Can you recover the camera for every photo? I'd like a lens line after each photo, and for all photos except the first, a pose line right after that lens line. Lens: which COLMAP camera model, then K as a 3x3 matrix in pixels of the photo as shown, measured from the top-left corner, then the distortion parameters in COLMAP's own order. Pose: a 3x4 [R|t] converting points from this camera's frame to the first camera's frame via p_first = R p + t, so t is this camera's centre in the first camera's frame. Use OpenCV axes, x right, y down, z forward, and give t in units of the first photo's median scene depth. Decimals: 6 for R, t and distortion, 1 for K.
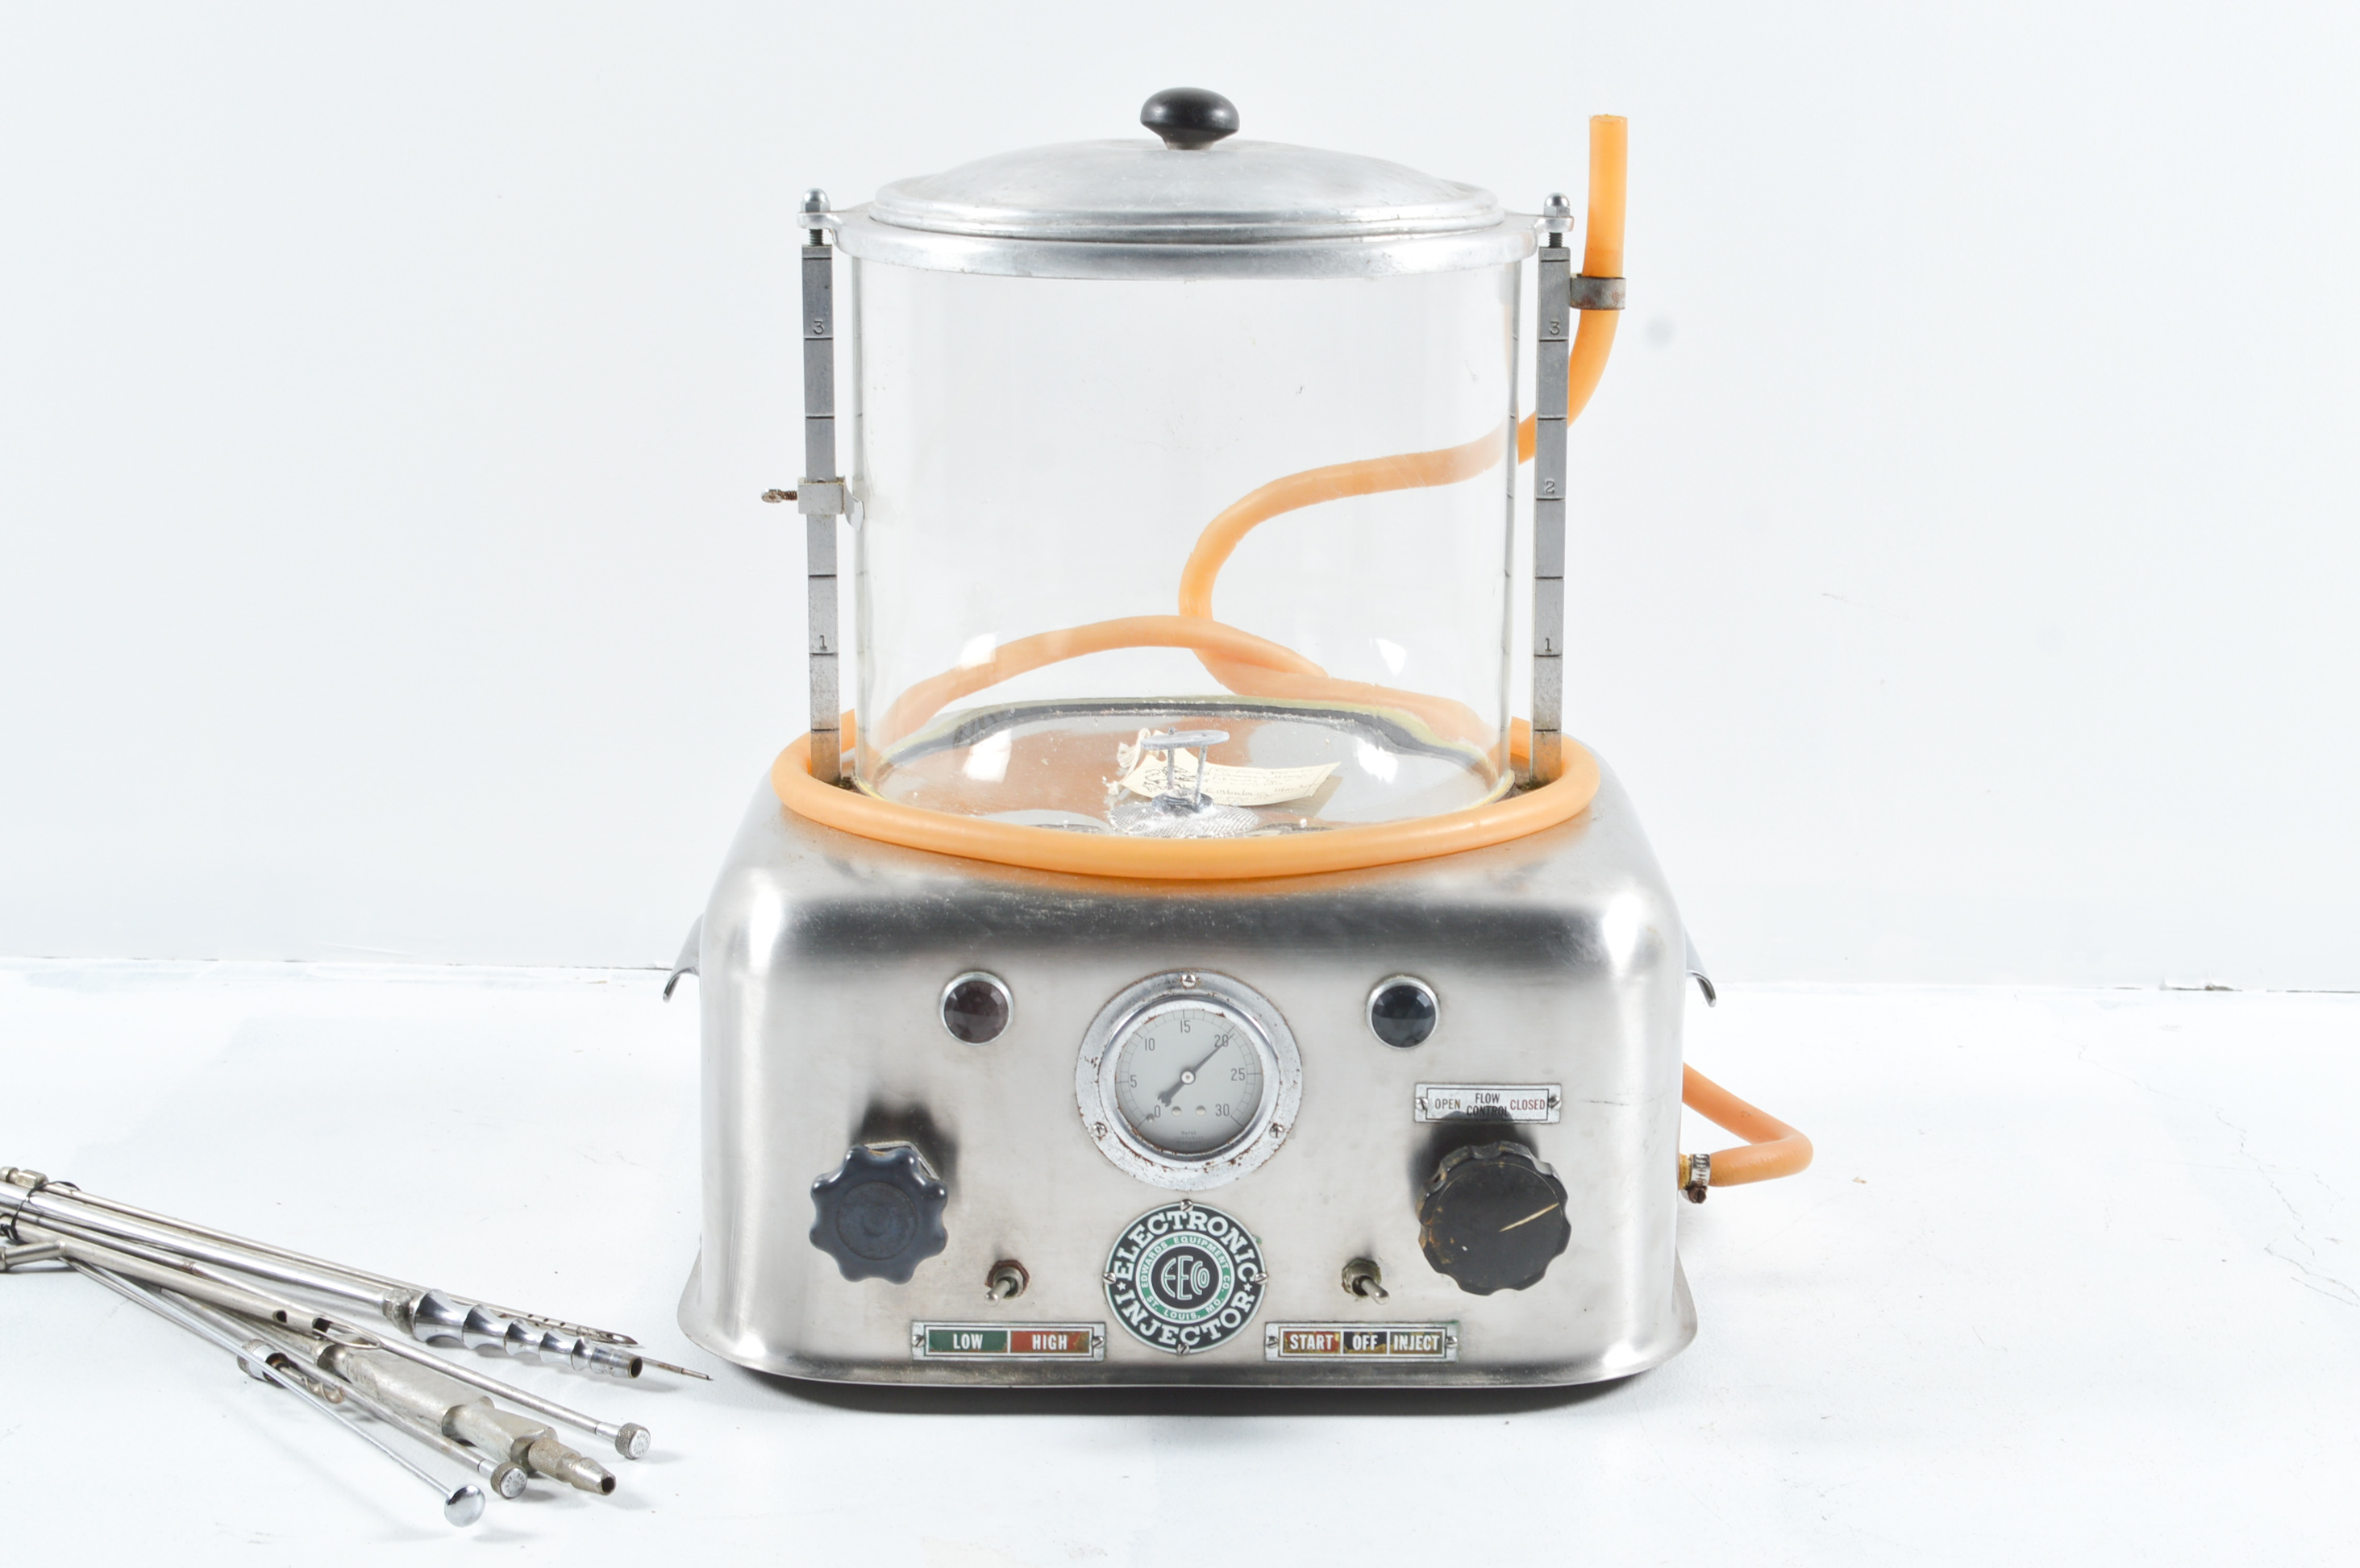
lens RADIAL K [[3885.9, 0, 1180.0], [0, 3885.9, 784.0], [0, 0, 1]] dist [-0.021215, -0.096026]
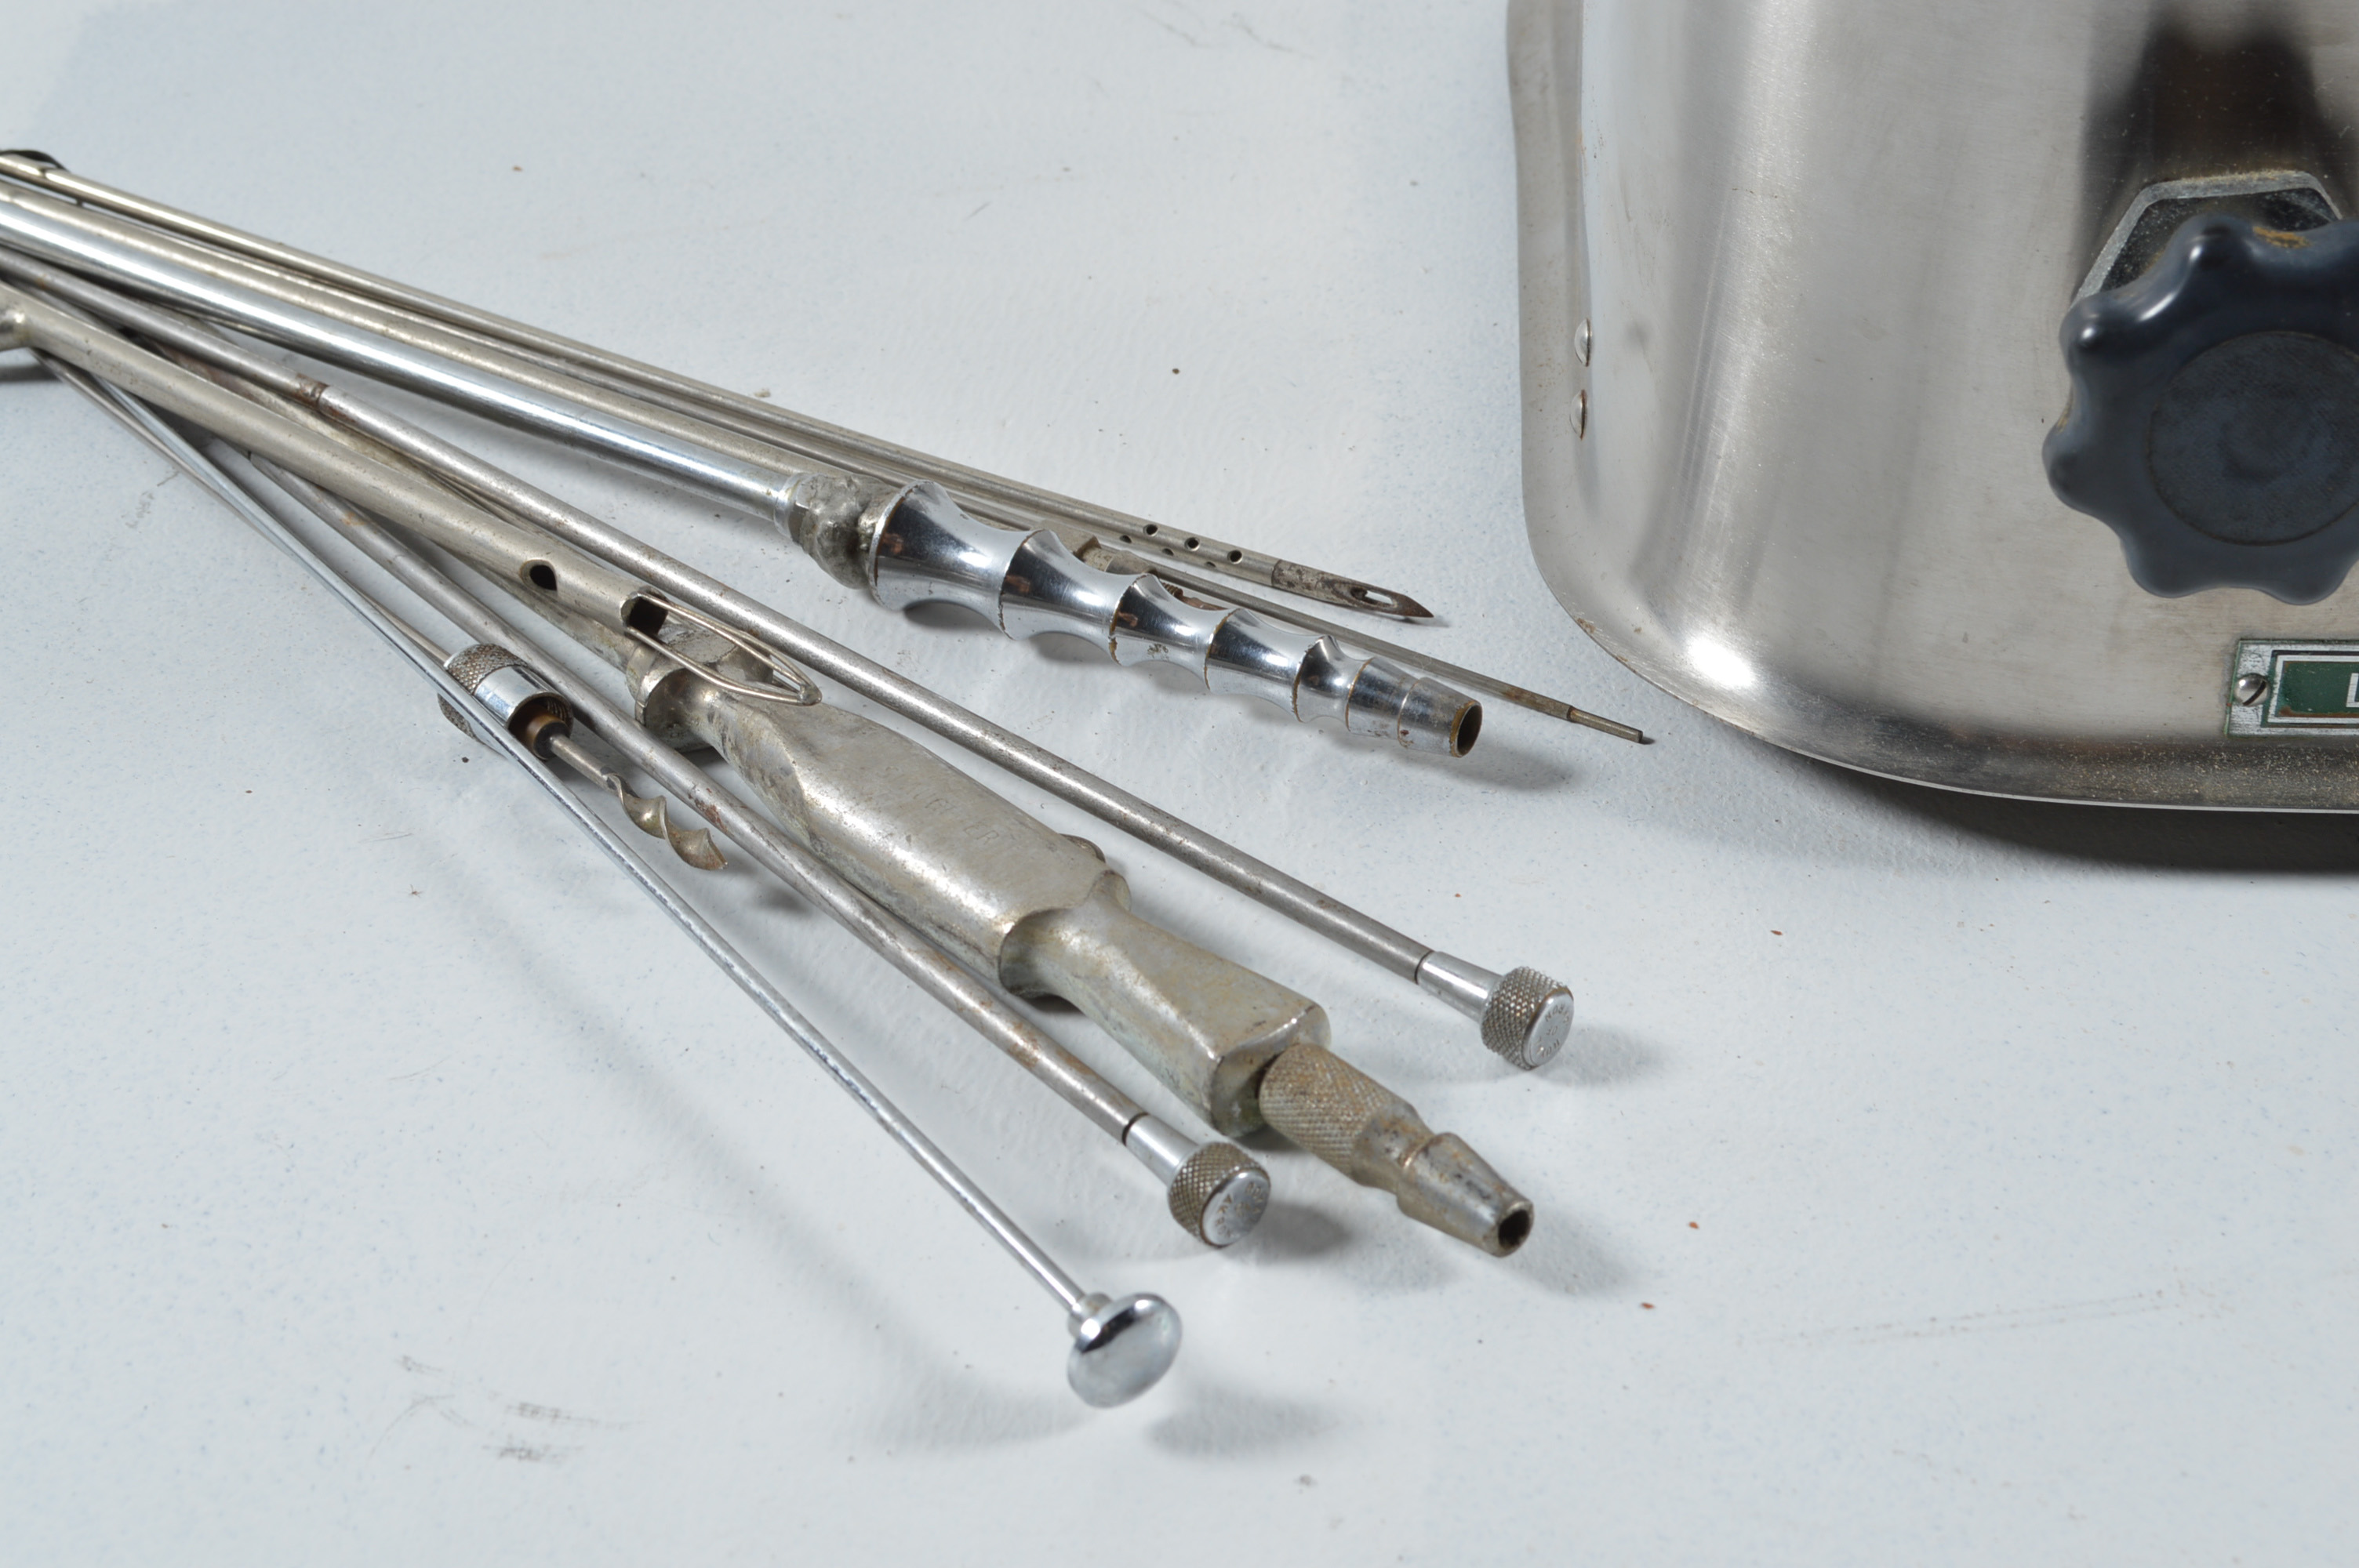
lens RADIAL K [[3883.9, 0, 1179.5], [0, 3883.9, 784.0], [0, 0, 1]] dist [-0.021215, -0.096026]
pose [[0.997906, 0.005459, -0.064450, -0.145639], [0.018266, 0.932093, 0.361758, 0.016240], [0.062048, -0.362178, 0.930041, 0.646886]]
